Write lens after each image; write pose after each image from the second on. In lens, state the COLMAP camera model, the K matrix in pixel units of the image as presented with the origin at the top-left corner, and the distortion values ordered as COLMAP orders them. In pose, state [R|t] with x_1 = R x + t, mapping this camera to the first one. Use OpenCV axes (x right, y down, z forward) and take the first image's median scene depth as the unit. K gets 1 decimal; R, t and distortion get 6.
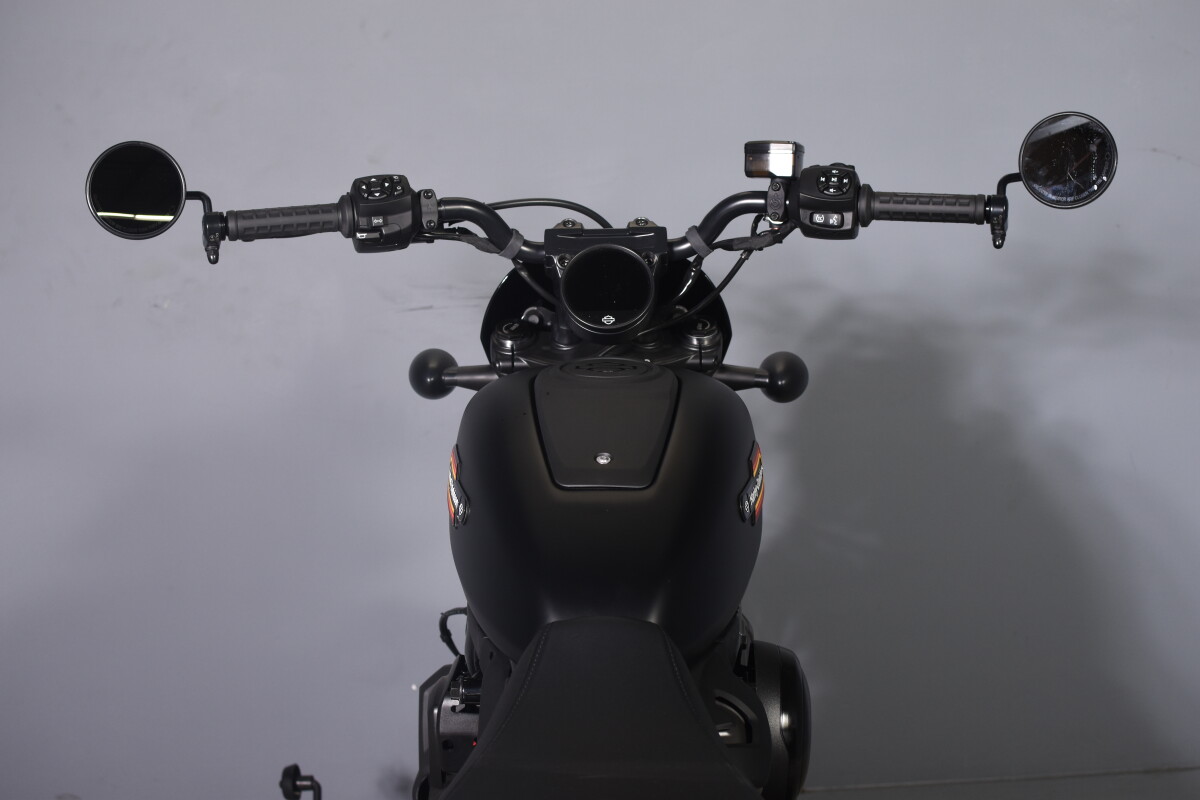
lens RADIAL K [[1828.2, 0, 600.0], [0, 1828.2, 400.0], [0, 0, 1]] dist [-0.182627, 0.174713]
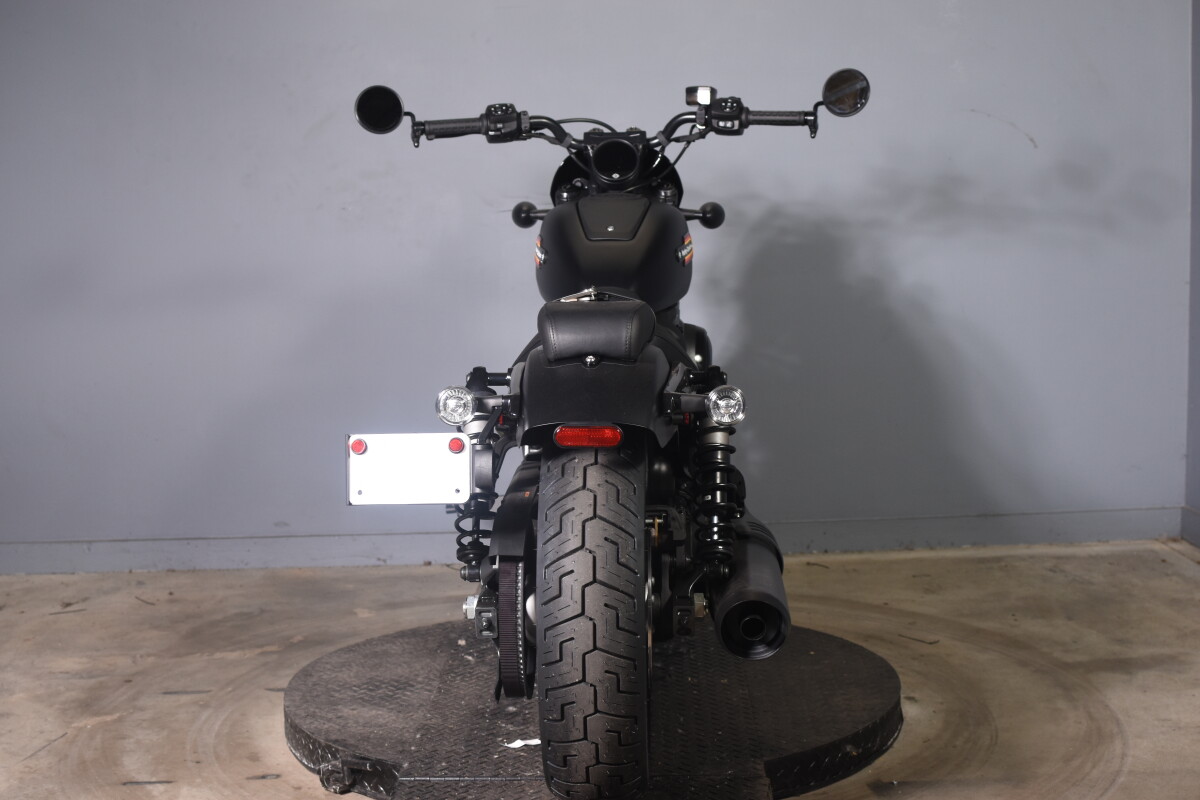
lens RADIAL K [[1828.2, 0, 600.0], [0, 1828.2, 400.0], [0, 0, 1]] dist [-0.182627, 0.174713]
pose [[0.999645, -0.000928, -0.026615, 0.039133], [0.000500, 0.999871, -0.016053, 0.226456], [0.026627, 0.016034, 0.999517, -0.953280]]
